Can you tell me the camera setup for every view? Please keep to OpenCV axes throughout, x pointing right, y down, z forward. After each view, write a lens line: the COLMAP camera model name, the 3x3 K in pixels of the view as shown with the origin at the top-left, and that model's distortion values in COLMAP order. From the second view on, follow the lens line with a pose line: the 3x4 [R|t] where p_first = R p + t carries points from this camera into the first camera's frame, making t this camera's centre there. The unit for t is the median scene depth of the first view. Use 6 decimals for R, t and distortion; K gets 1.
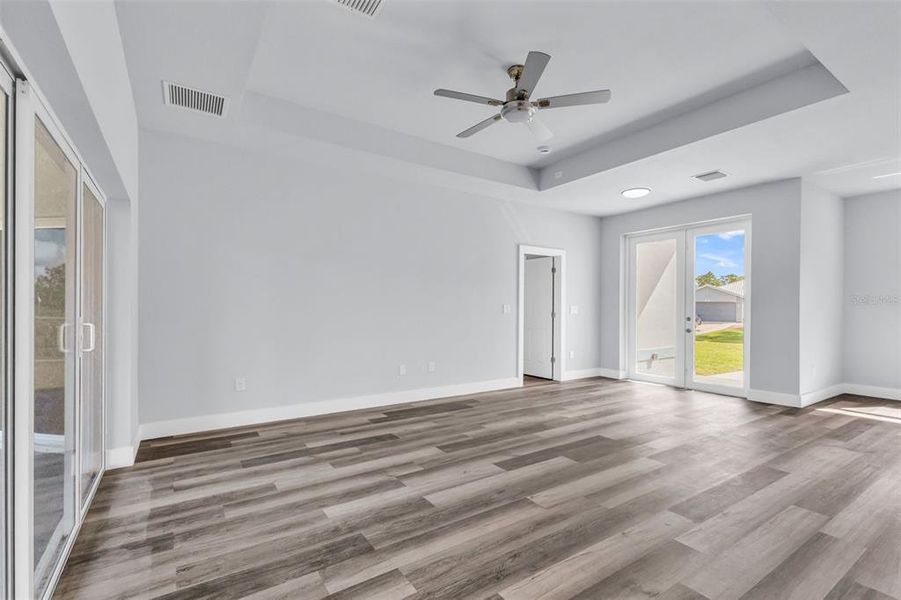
lens RADIAL K [[397.3, 0, 438.8], [0, 397.3, 307.3], [0, 0, 1]] dist [0.000758, -0.000044]
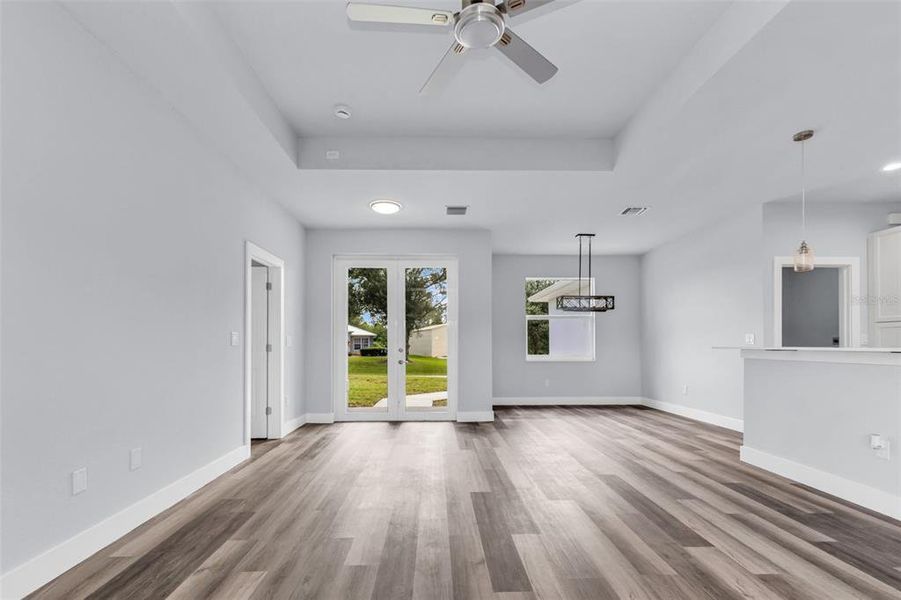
lens RADIAL K [[421.6, 0, 431.3], [0, 421.6, 343.4], [0, 0, 1]] dist [-0.001613, -0.000487]
pose [[0.522435, 0.000677, 0.852679, -0.329885], [-0.001366, 0.999999, 0.000043, 0.015365], [-0.852678, -0.001187, 0.522436, 0.550431]]
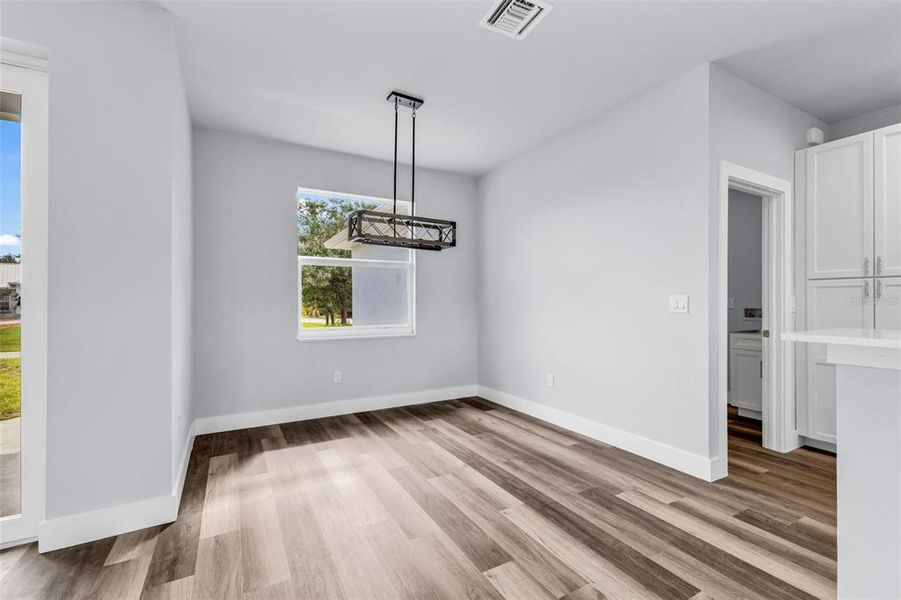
lens RADIAL K [[391.7, 0, 453.8], [0, 391.7, 296.4], [0, 0, 1]] dist [0.002854, 0.000429]
pose [[0.051764, 0.008911, 0.998620, 0.507014], [-0.001929, 0.999959, -0.008823, -0.003751], [-0.998657, -0.001470, 0.051779, 0.736287]]
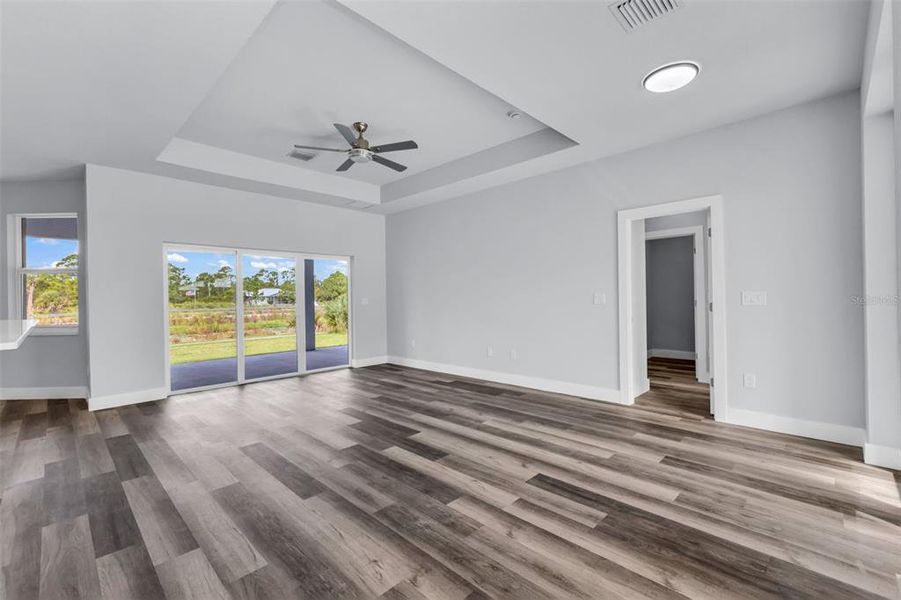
lens RADIAL K [[386.2, 0, 448.9], [0, 386.2, 296.2], [0, 0, 1]] dist [0.011643, -0.000858]
pose [[0.237689, -0.008468, -0.971304, 1.196075], [0.021852, 0.999756, -0.003369, -0.005729], [0.971095, -0.020424, 0.237816, 0.752888]]
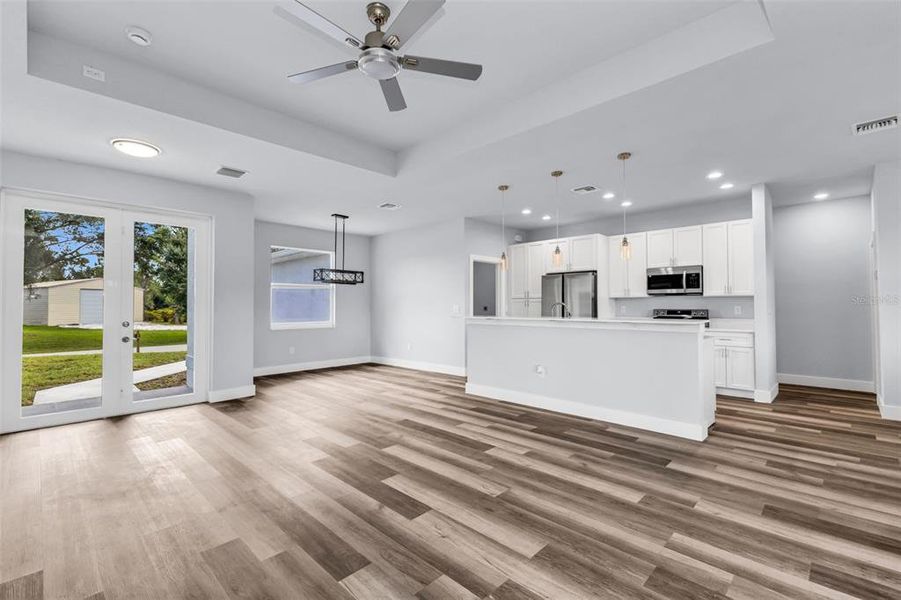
lens RADIAL K [[413.3, 0, 466.3], [0, 413.3, 303.7], [0, 0, 1]] dist [0.000022, -0.000063]
pose [[-0.267280, 0.003795, 0.963611, -0.480742], [-0.000562, 0.999991, -0.004095, -0.013199], [-0.963619, -0.001636, -0.267276, 0.815819]]
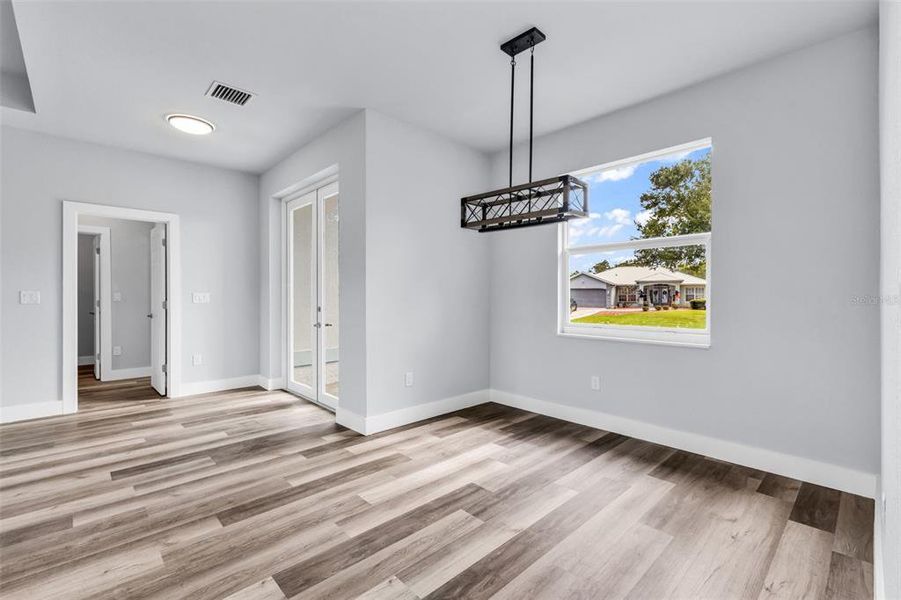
lens RADIAL K [[398.6, 0, 459.8], [0, 398.6, 294.5], [0, 0, 1]] dist [0.002034, 0.000187]
pose [[0.977625, -0.001826, 0.210345, 1.027001], [0.001028, 0.999992, 0.003906, -0.002780], [-0.210351, -0.003602, 0.977619, 0.291969]]
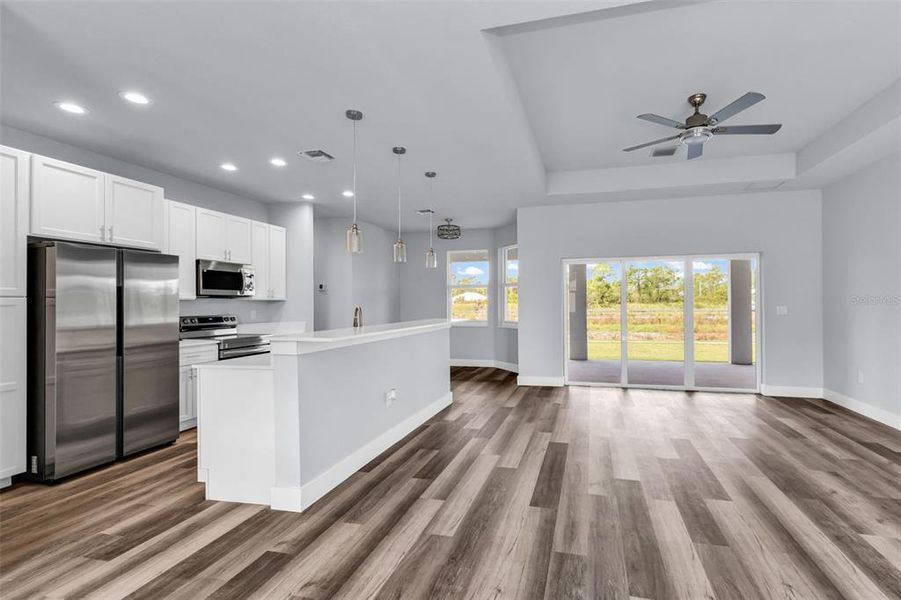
lens RADIAL K [[401.8, 0, 494.1], [0, 401.8, 294.8], [0, 0, 1]] dist [0.004424, 0.000180]
pose [[-0.709913, -0.010519, -0.704210, 1.069691], [0.009406, 0.999658, -0.024414, -0.024020], [0.704226, -0.023956, -0.709572, 1.081467]]
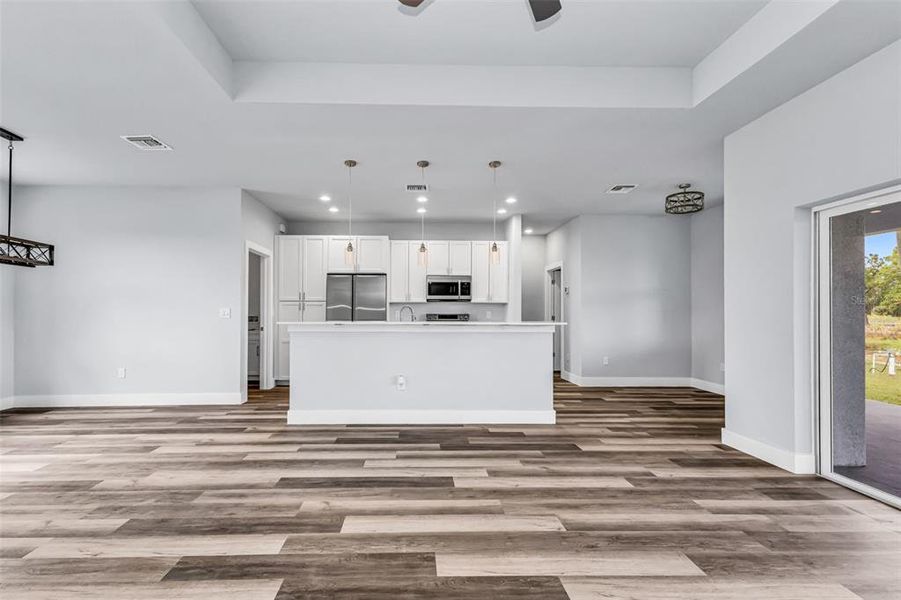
lens RADIAL K [[404.5, 0, 435.7], [0, 404.5, 322.4], [0, 0, 1]] dist [0.001153, 0.000797]
pose [[-0.874016, -0.019506, 0.485505, 0.026719], [-0.008477, 0.999654, 0.024902, -0.004756], [-0.485823, 0.017649, -0.873879, 1.153314]]
